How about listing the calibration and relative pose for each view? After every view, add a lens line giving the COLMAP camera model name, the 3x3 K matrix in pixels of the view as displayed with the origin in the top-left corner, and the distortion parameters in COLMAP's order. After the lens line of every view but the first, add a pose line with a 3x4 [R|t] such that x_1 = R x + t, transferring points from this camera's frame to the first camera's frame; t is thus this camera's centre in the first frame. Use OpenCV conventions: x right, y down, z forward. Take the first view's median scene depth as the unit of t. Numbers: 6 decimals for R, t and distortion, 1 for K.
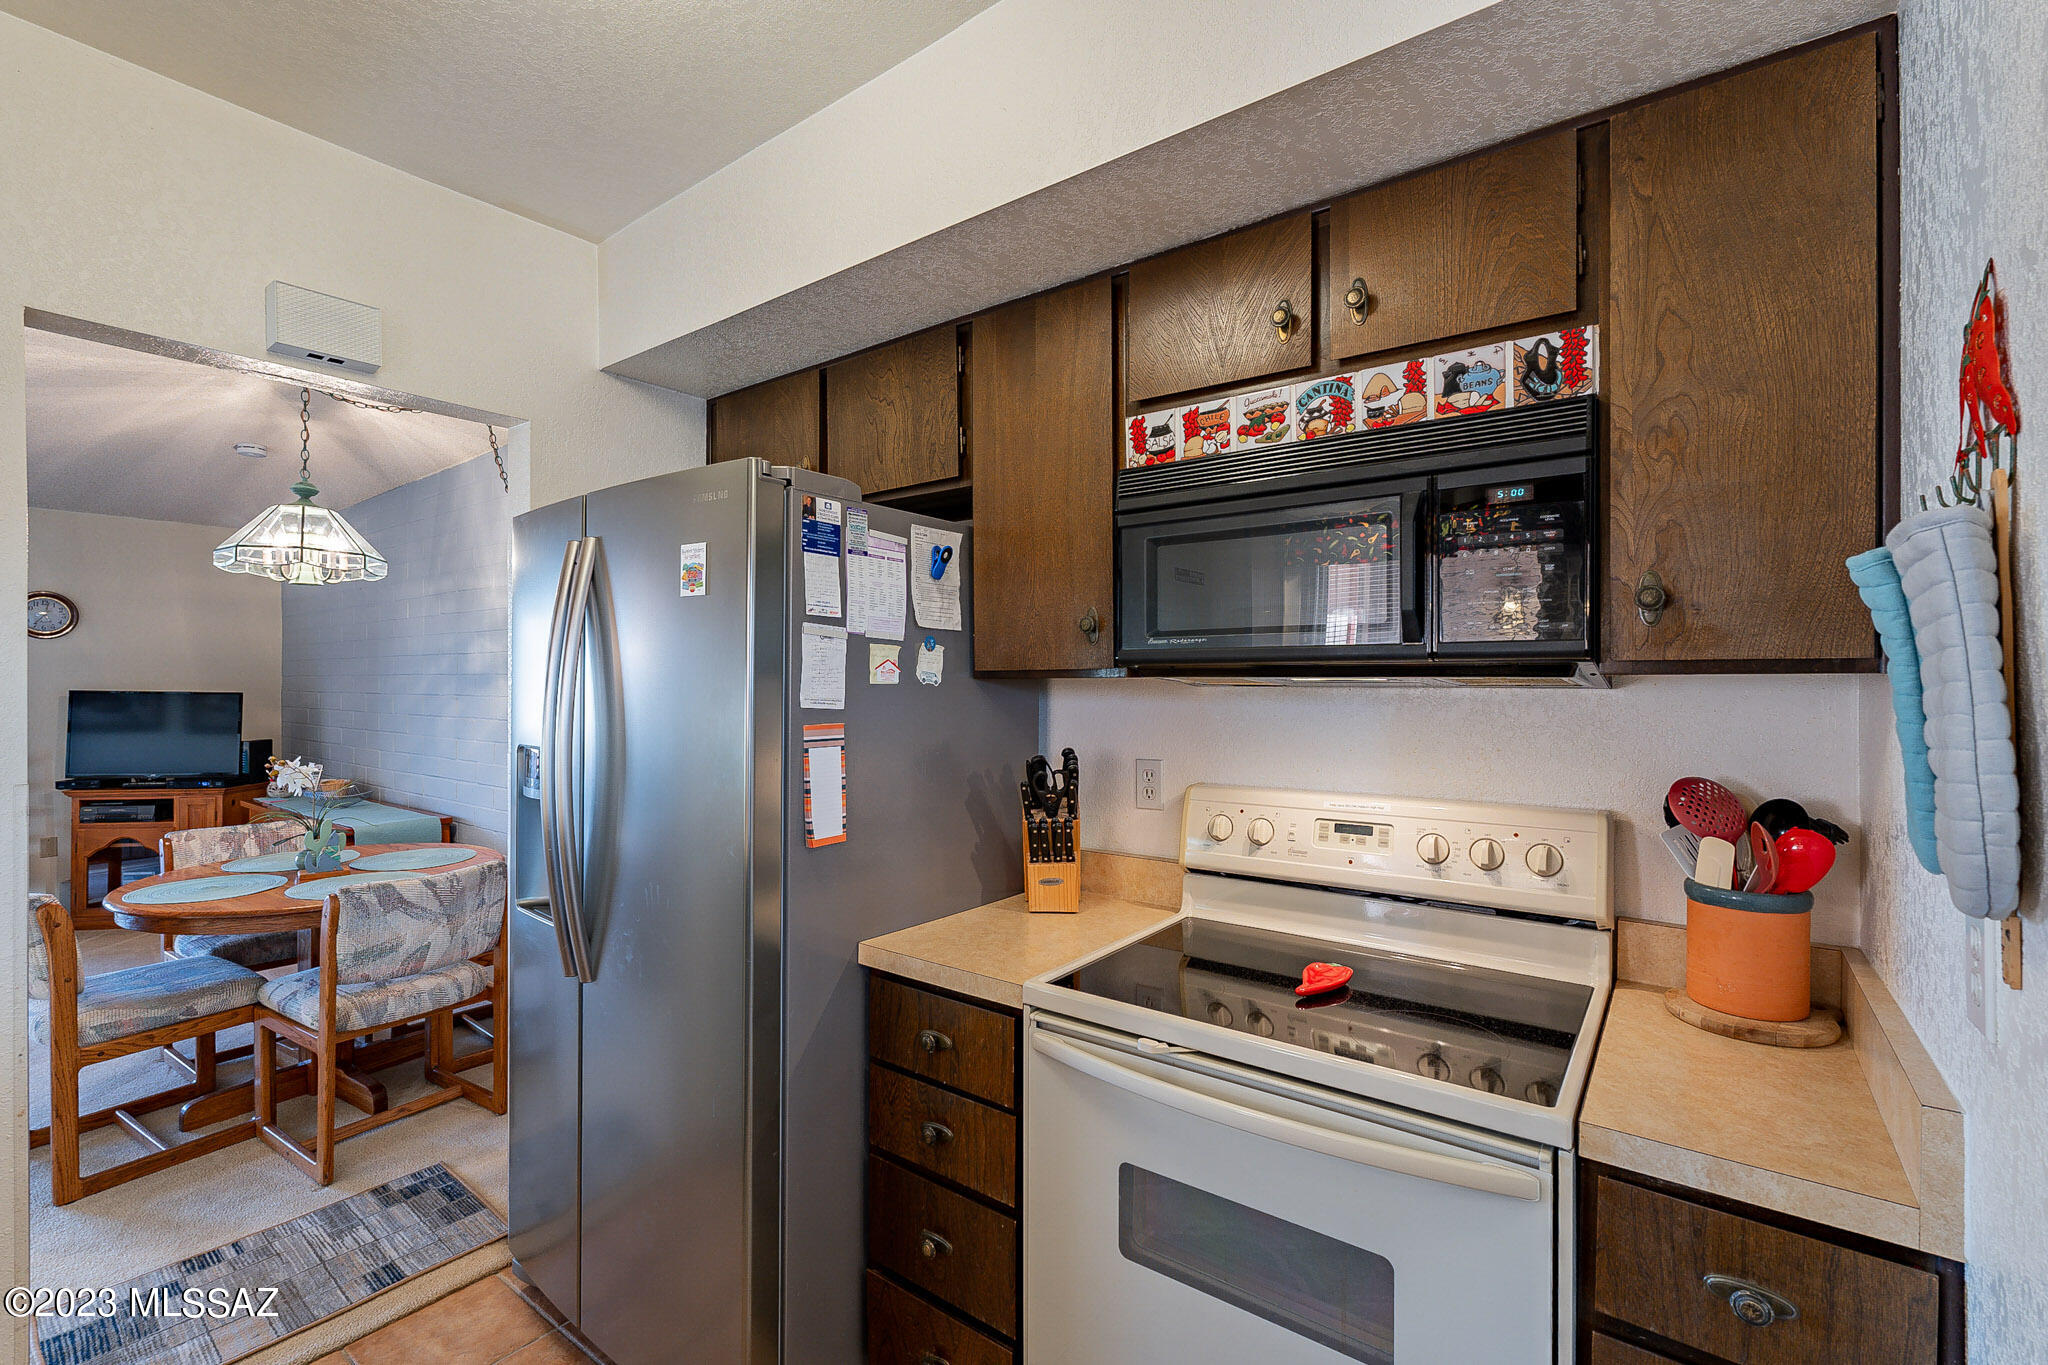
lens RADIAL K [[893.3, 0, 1022.1], [0, 893.3, 681.9], [0, 0, 1]] dist [-0.003871, -0.000376]
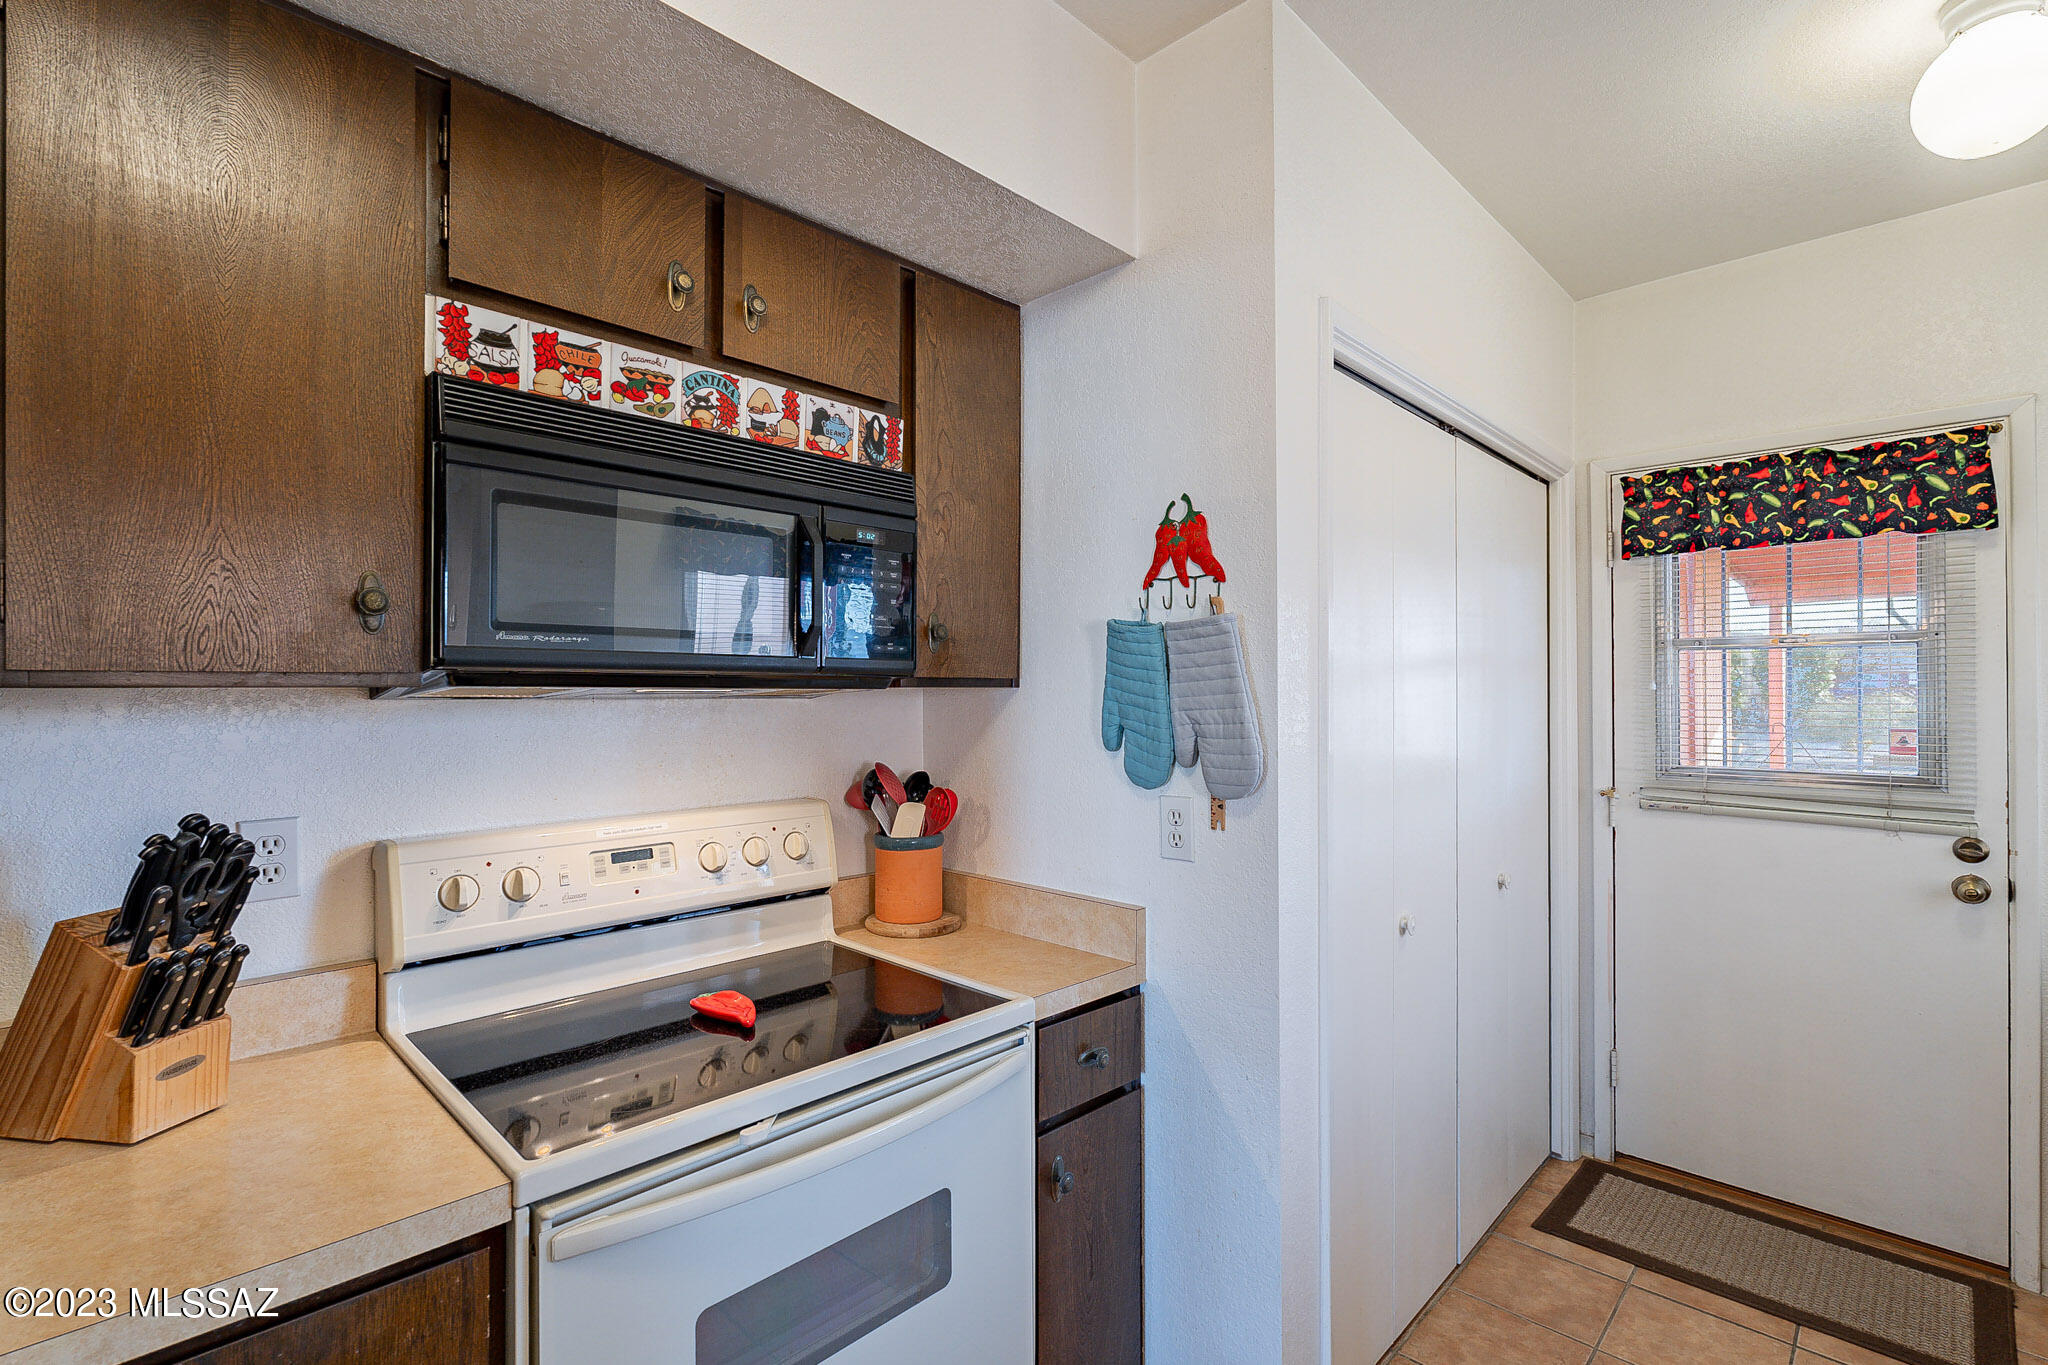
lens RADIAL K [[936.2, 0, 1018.5], [0, 936.2, 685.9], [0, 0, 1]] dist [-0.003116, 0.000118]
pose [[0.130901, 0.005607, 0.991380, -0.519540], [0.000297, 0.999984, -0.005695, -0.001651], [-0.991395, 0.001040, 0.130897, 0.486329]]
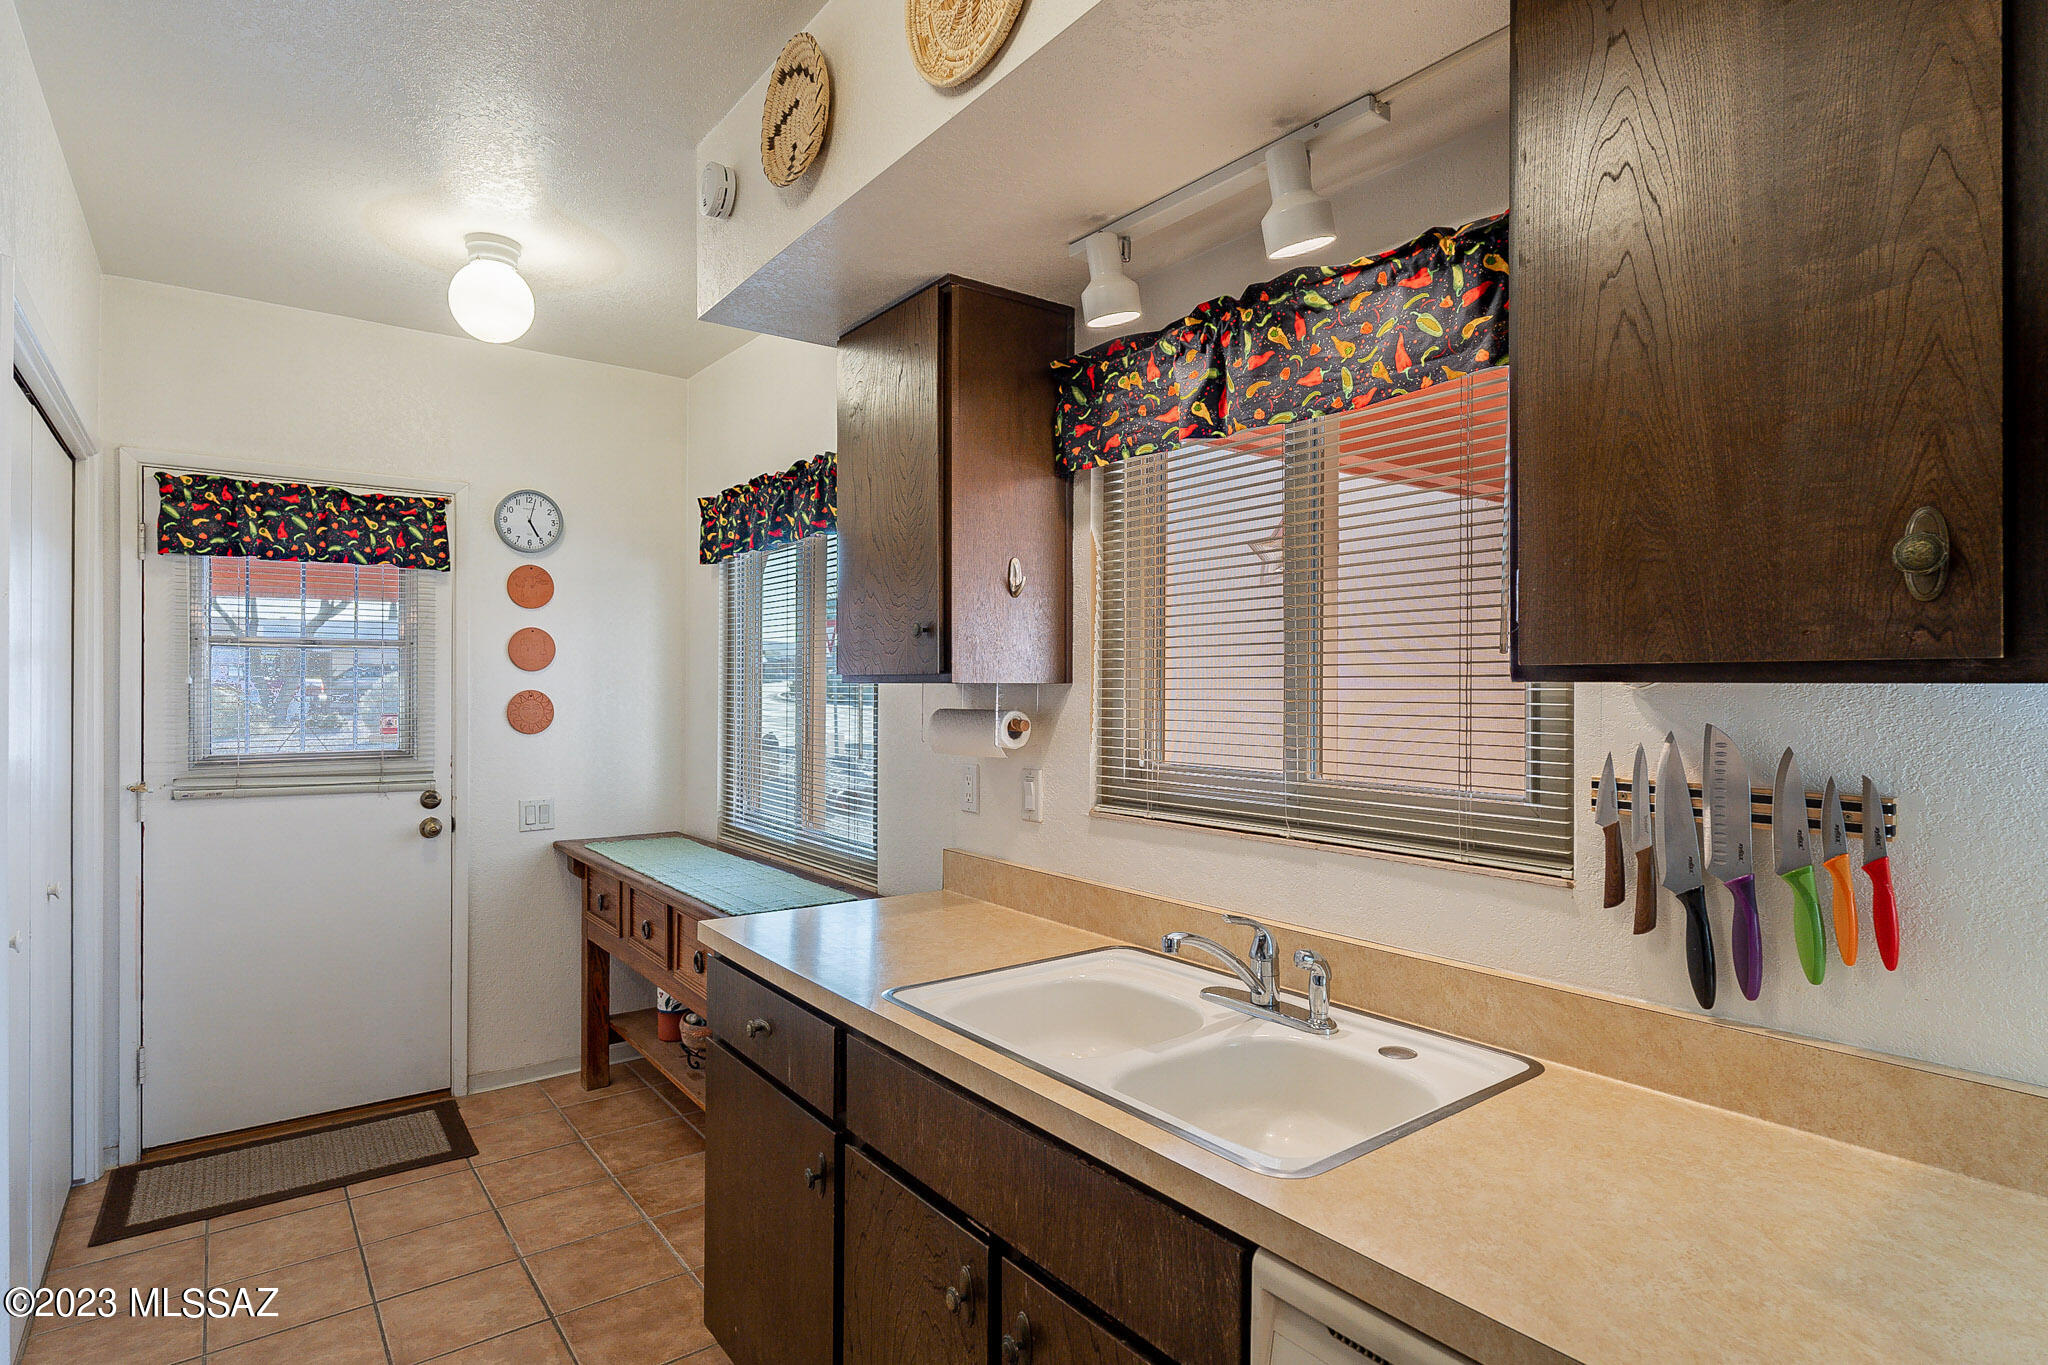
lens RADIAL K [[1053.2, 0, 1022.6], [0, 1053.2, 684.9], [0, 0, 1]] dist [-0.002190, -0.000316]
pose [[-0.961843, -0.001685, 0.273598, -0.720299], [-0.002324, 0.999995, -0.002010, -0.001407], [-0.273594, -0.002569, -0.961842, 0.994131]]
